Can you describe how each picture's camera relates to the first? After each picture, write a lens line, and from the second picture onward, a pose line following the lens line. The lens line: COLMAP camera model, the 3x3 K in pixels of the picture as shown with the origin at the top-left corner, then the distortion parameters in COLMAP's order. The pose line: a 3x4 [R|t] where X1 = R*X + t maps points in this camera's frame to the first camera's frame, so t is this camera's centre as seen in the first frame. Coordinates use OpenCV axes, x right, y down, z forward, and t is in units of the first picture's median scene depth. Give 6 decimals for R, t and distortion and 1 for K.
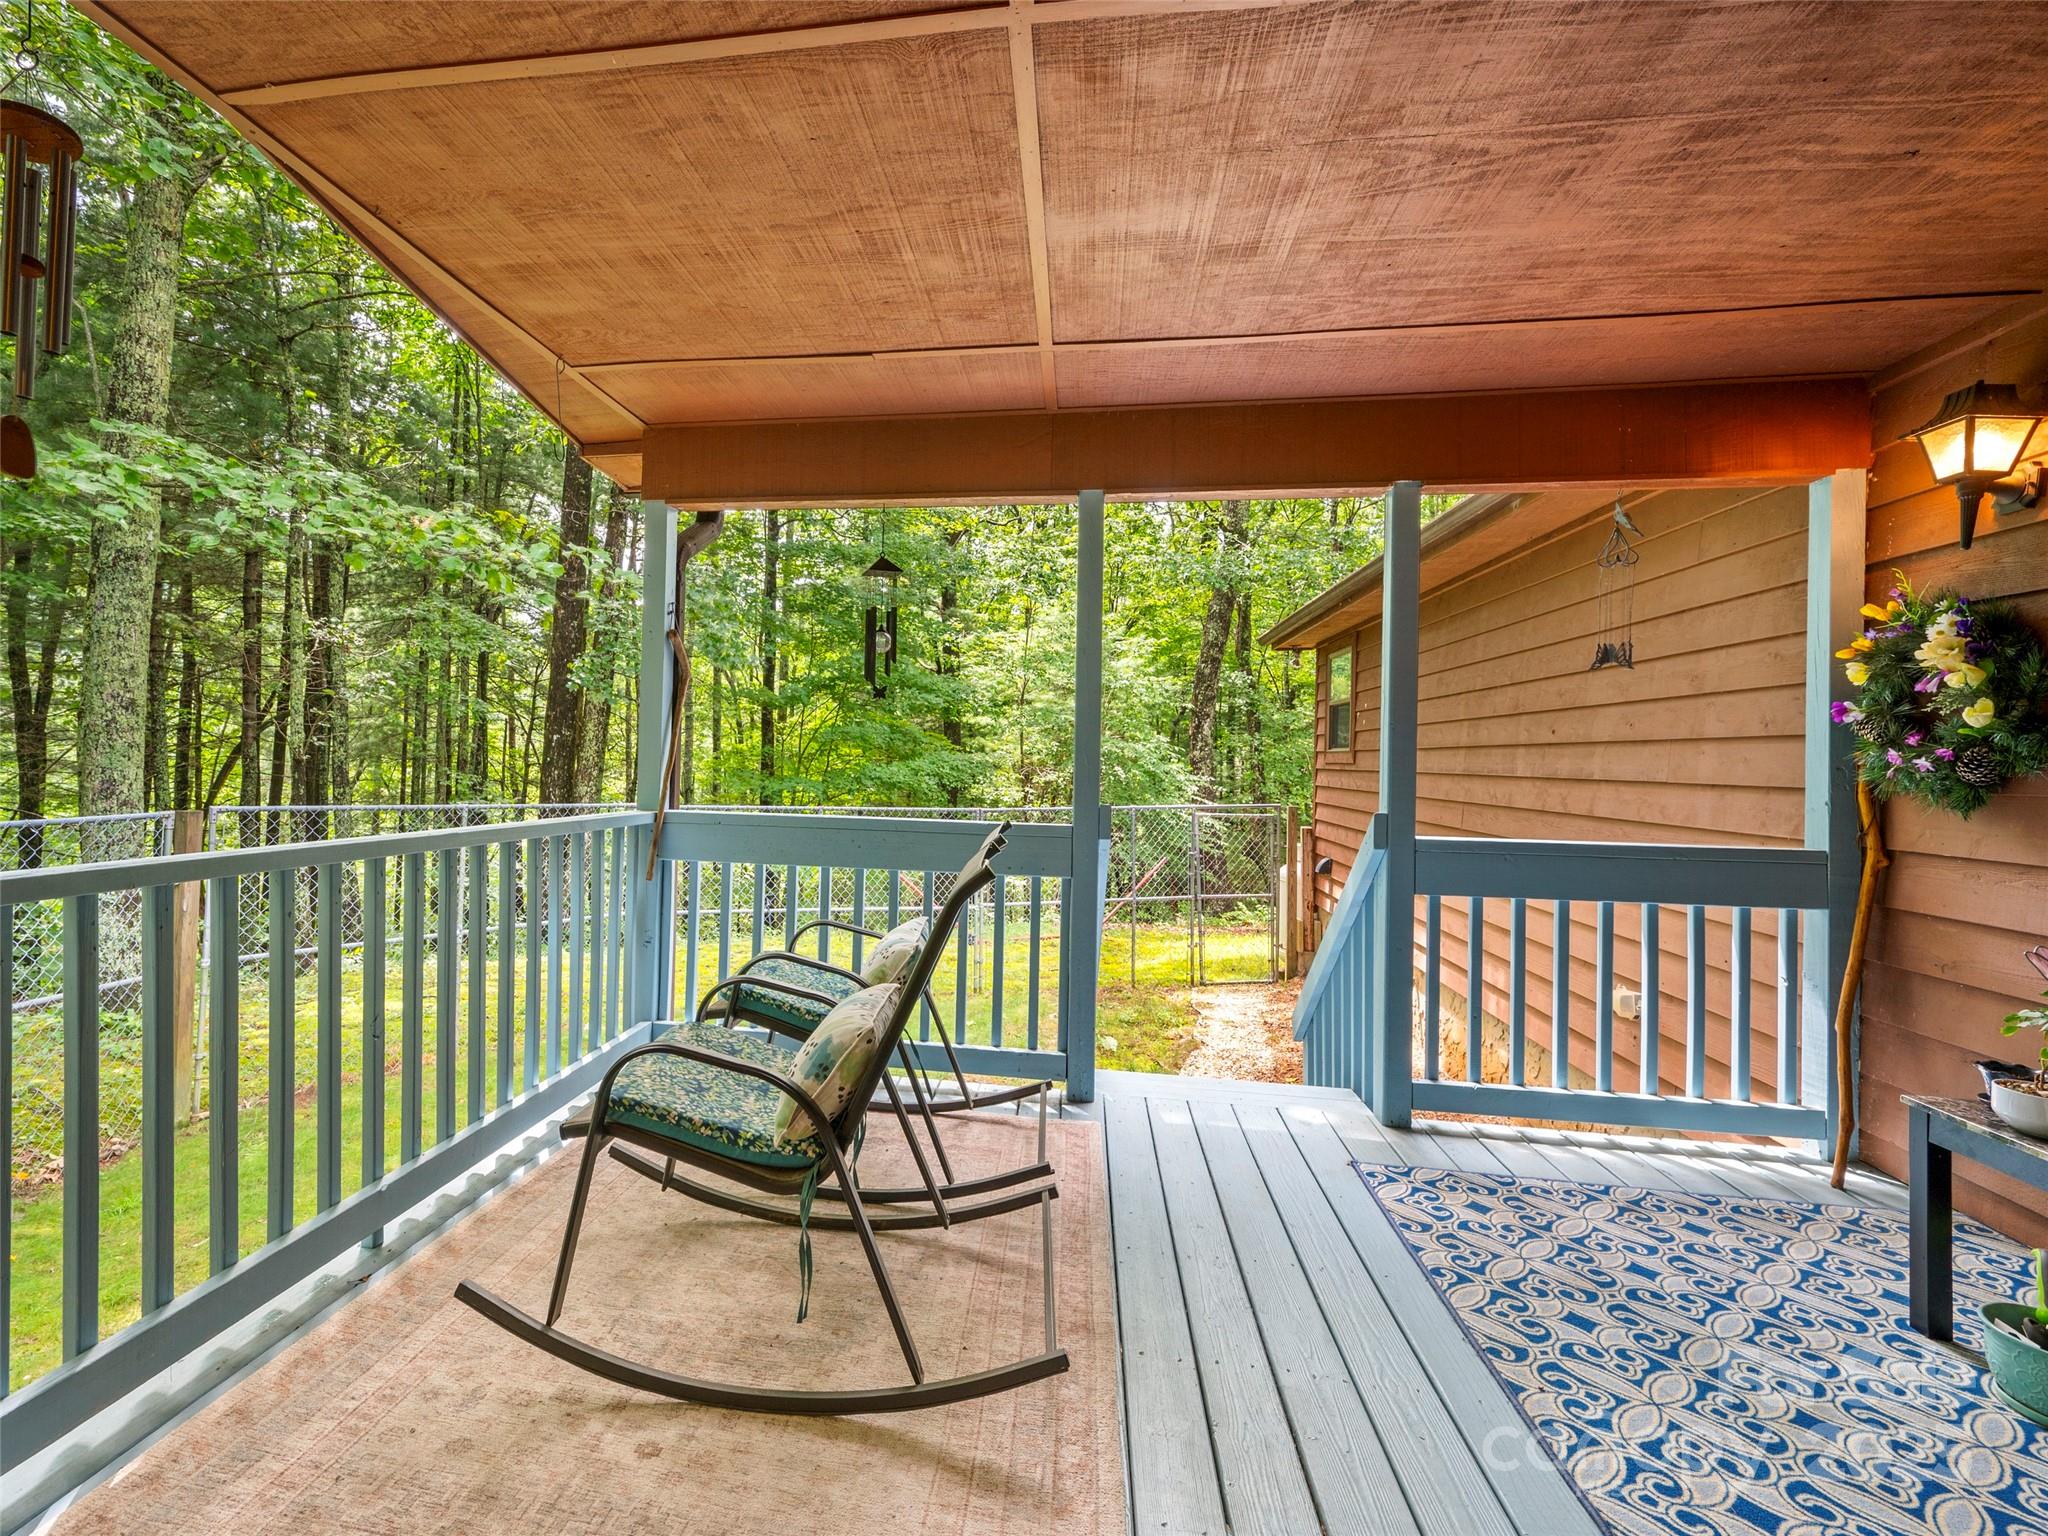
lens RADIAL K [[919.7, 0, 1028.2], [0, 919.7, 764.6], [0, 0, 1]] dist [0.001844, -0.000044]
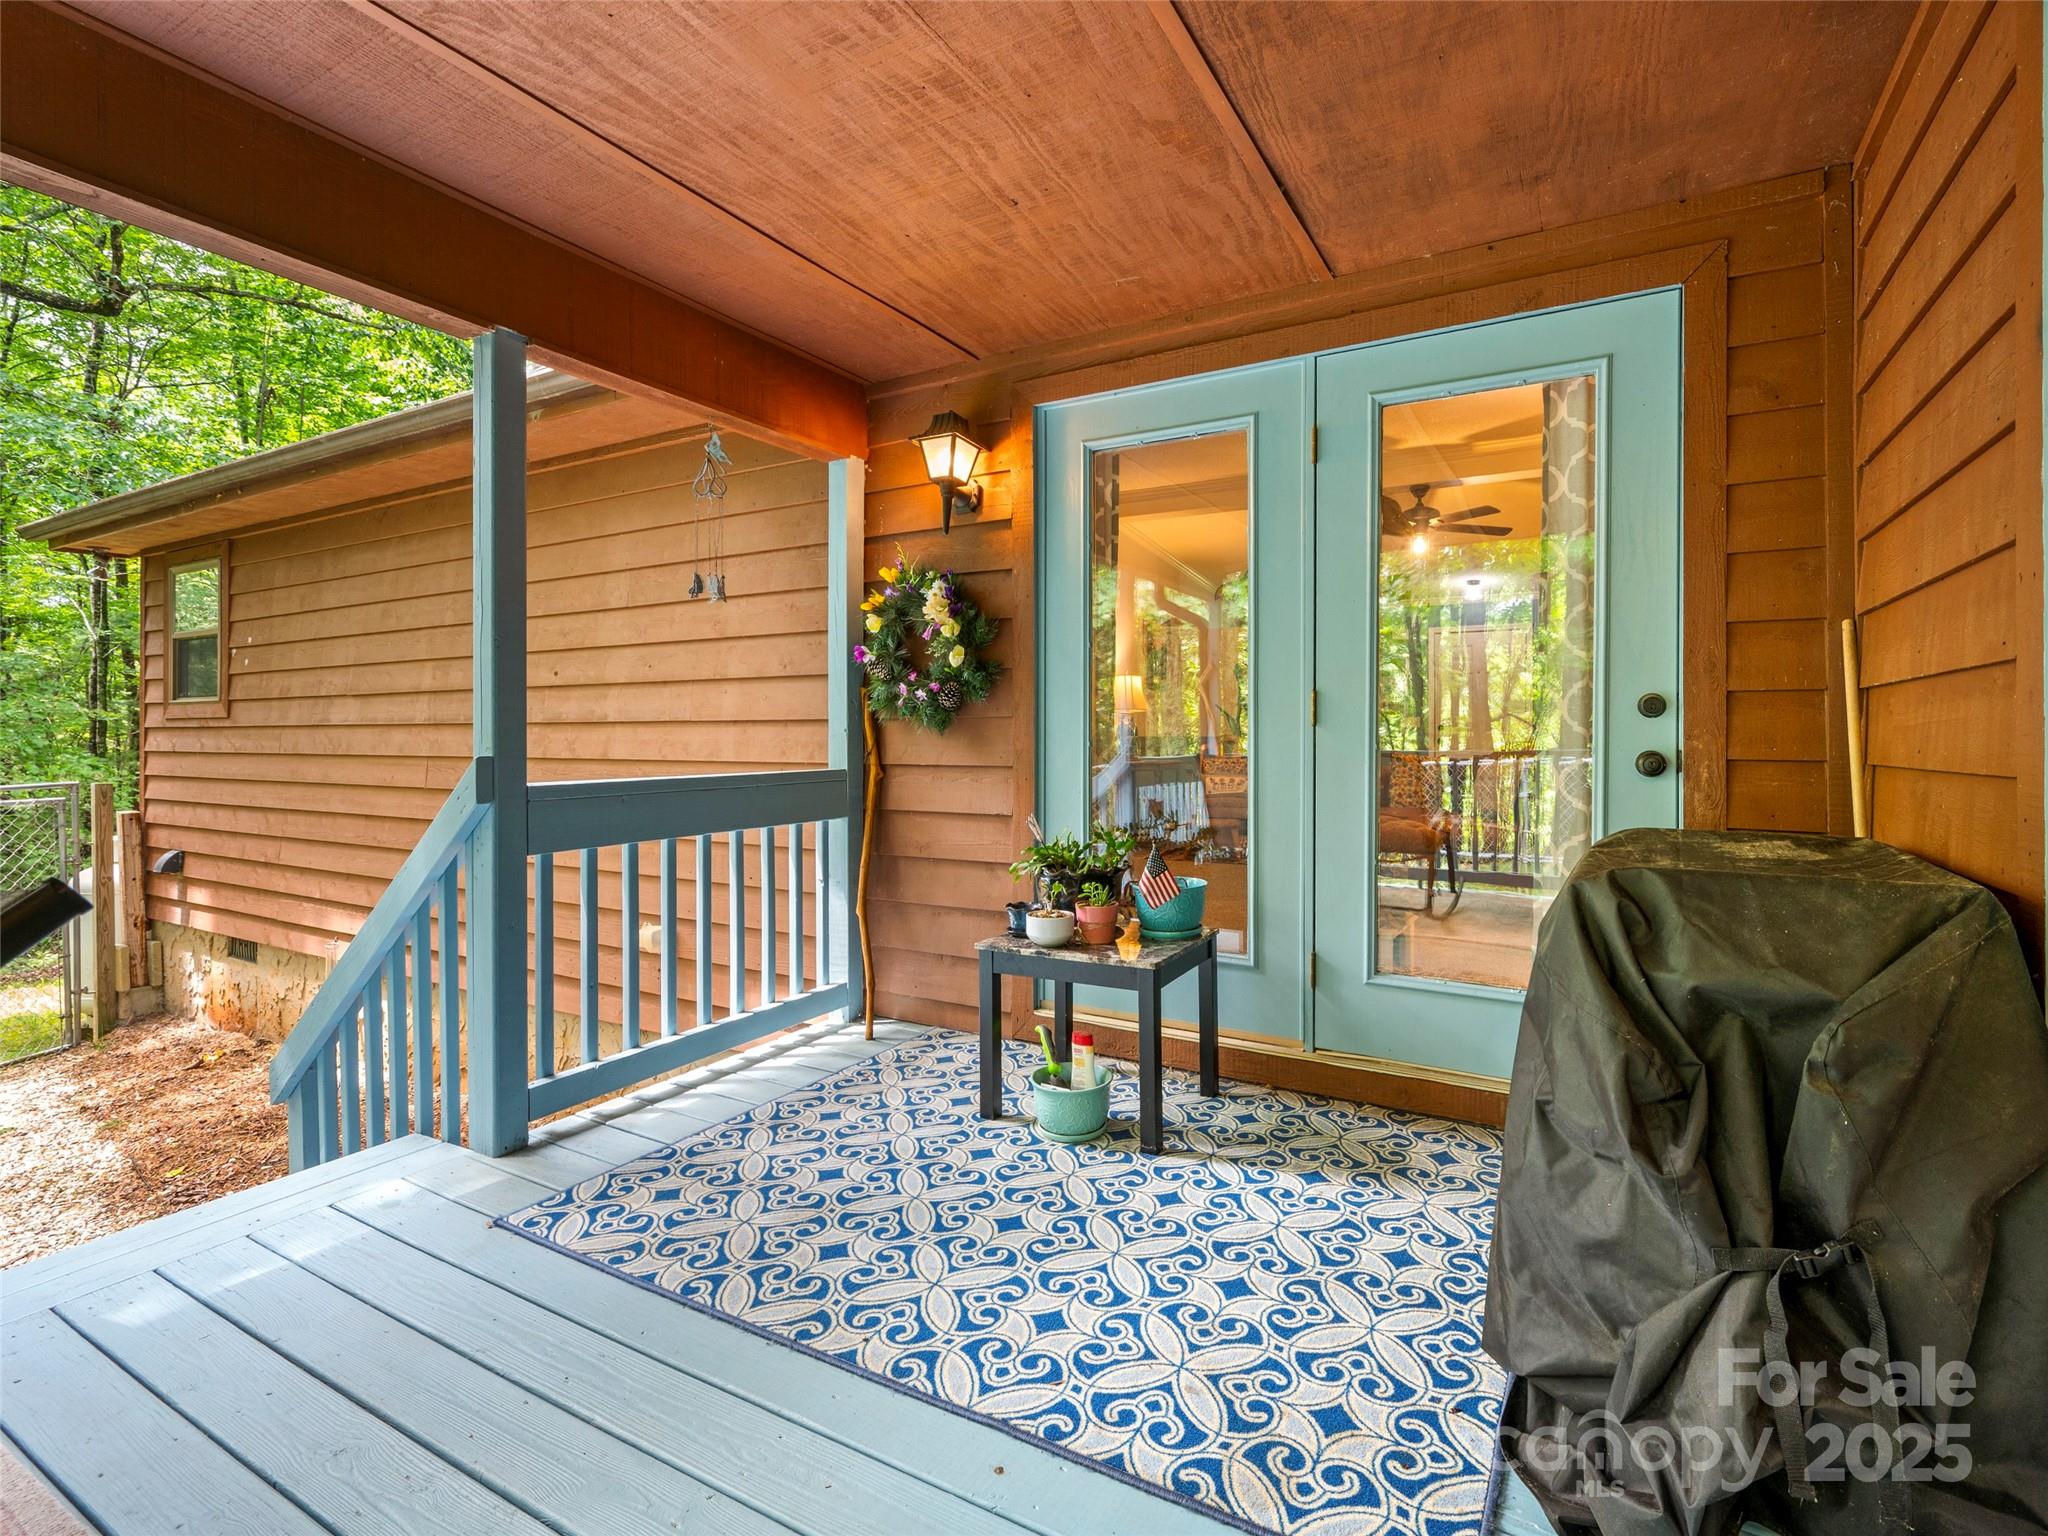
lens RADIAL K [[904.1, 0, 1024.0], [0, 904.1, 739.4], [0, 0, 1]] dist [0.001445, -0.000182]
pose [[0.414583, -0.028679, 0.909559, -0.125499], [0.018549, 0.999562, 0.023063, 0.032563], [-0.909822, 0.007310, 0.414934, 0.301678]]
